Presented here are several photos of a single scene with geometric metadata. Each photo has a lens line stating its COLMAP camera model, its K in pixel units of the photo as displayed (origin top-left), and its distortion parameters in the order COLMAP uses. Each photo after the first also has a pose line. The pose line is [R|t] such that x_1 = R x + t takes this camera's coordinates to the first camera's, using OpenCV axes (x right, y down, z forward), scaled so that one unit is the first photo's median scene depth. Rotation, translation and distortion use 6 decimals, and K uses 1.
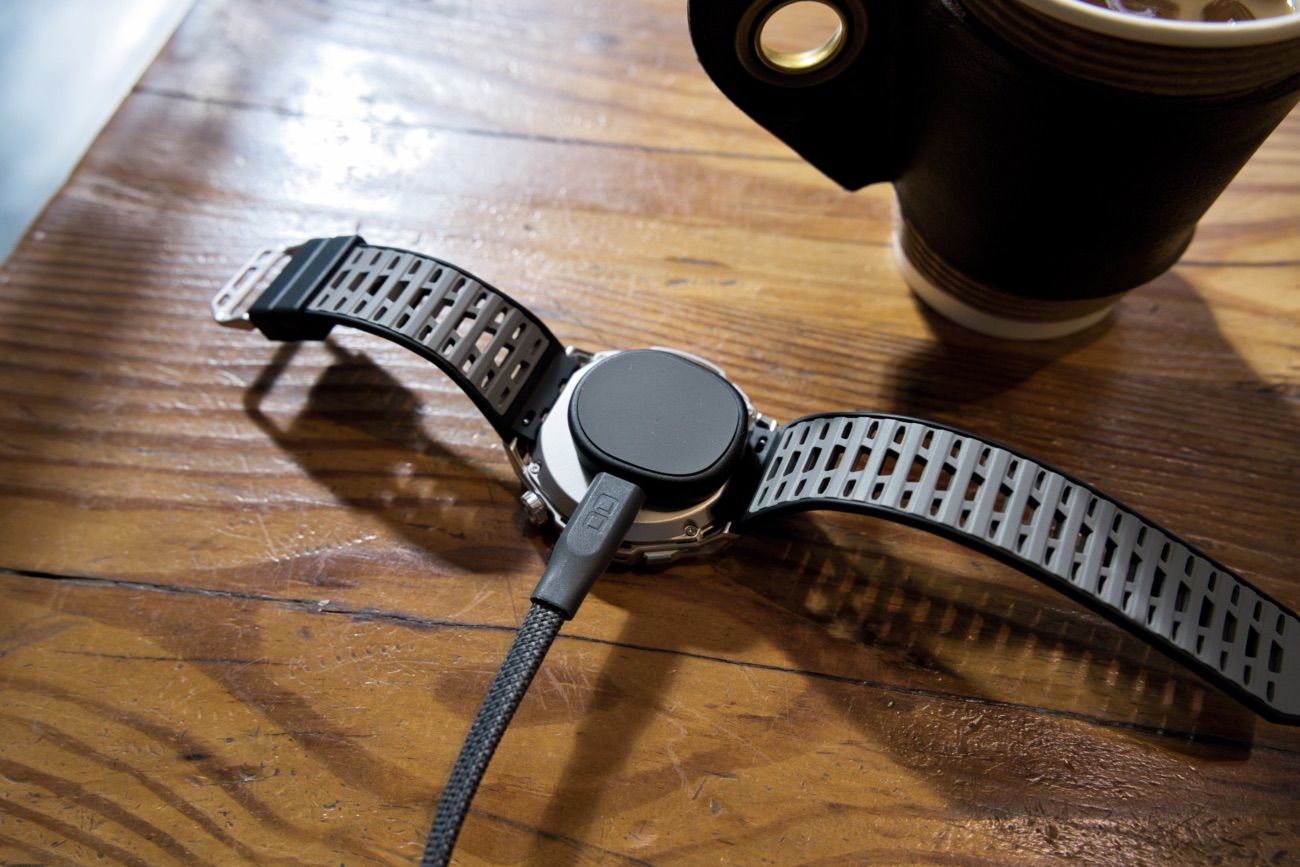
lens RADIAL K [[1008.7, 0, 650.0], [0, 1008.7, 433.5], [0, 0, 1]] dist [-0.003280, 0.000942]
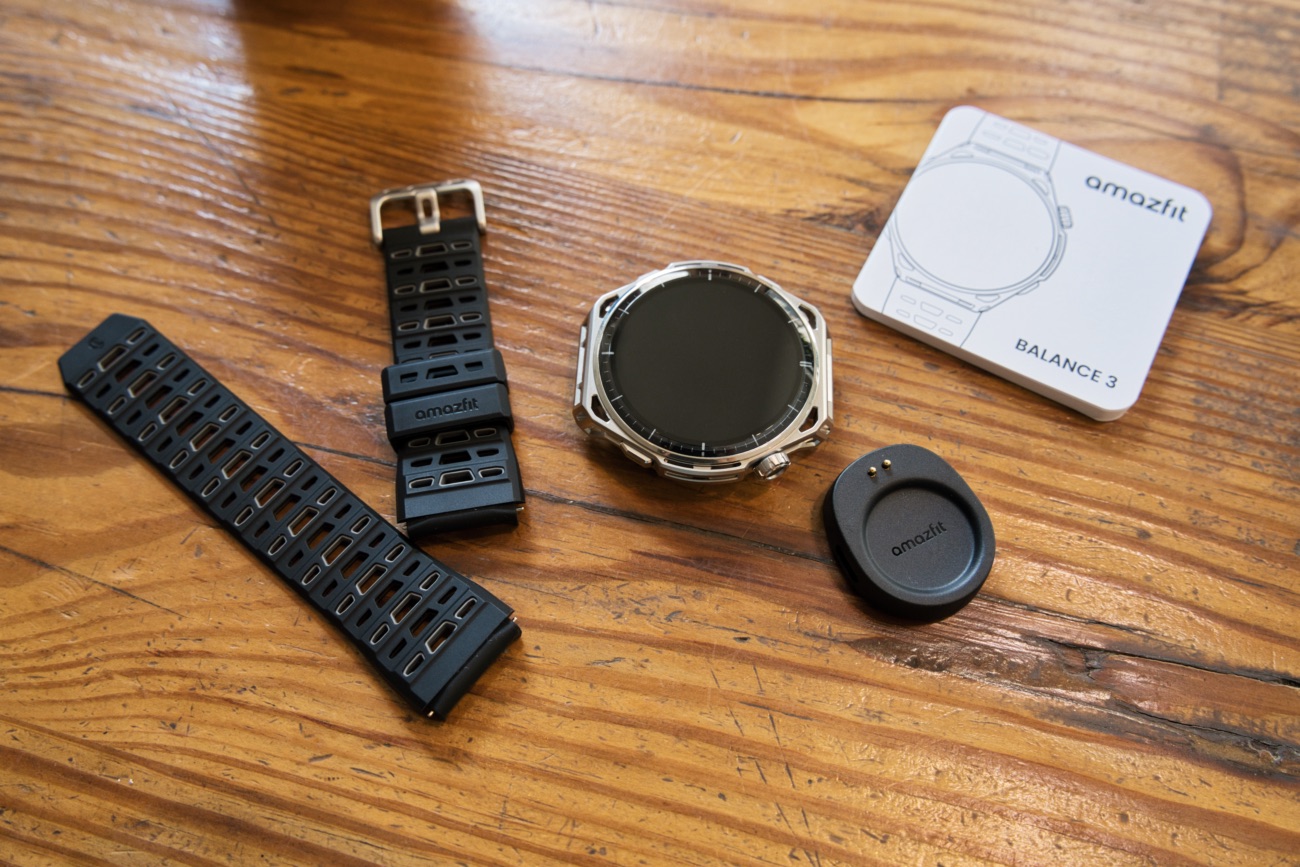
lens RADIAL K [[1008.7, 0, 650.0], [0, 1008.7, 433.5], [0, 0, 1]] dist [-0.003280, 0.000942]
pose [[0.998721, 0.050272, -0.005422, 0.471996], [-0.049049, 0.989266, 0.137651, 0.044704], [0.012284, -0.137209, 0.990466, -0.091844]]
